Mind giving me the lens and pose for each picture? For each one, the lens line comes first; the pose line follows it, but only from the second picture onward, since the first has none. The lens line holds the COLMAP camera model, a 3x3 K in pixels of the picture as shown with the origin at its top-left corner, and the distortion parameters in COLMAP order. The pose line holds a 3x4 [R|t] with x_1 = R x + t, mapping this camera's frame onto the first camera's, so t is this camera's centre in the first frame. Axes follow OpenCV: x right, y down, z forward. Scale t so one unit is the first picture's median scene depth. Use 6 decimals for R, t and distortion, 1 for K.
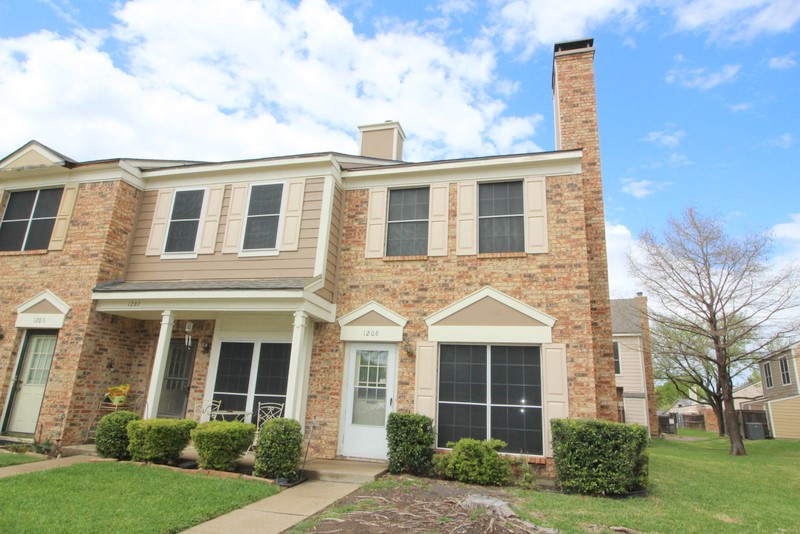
lens RADIAL K [[465.4, 0, 400.8], [0, 465.4, 268.4], [0, 0, 1]] dist [0.008716, -0.013839]
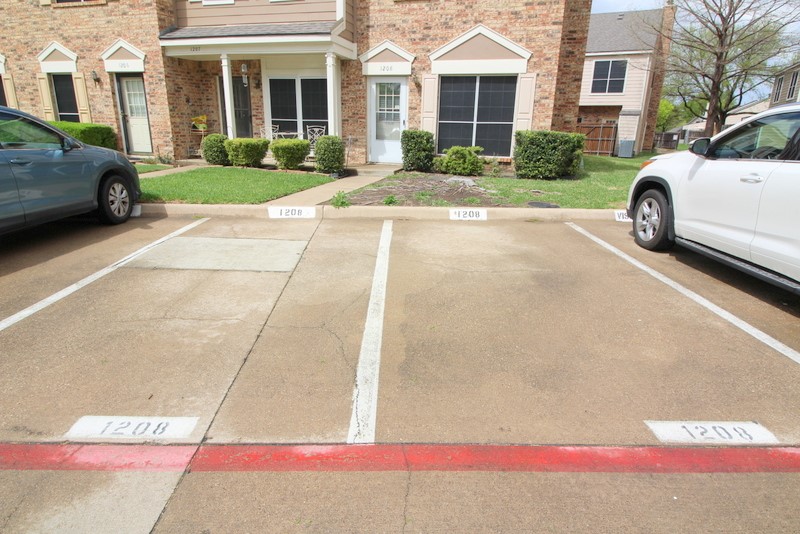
lens RADIAL K [[465.4, 0, 400.8], [0, 465.4, 268.4], [0, 0, 1]] dist [0.008716, -0.013839]
pose [[0.999053, -0.014919, -0.040883, 0.019686], [0.034727, 0.839471, 0.542294, -0.092297], [0.026230, -0.543200, 0.839194, -0.367843]]
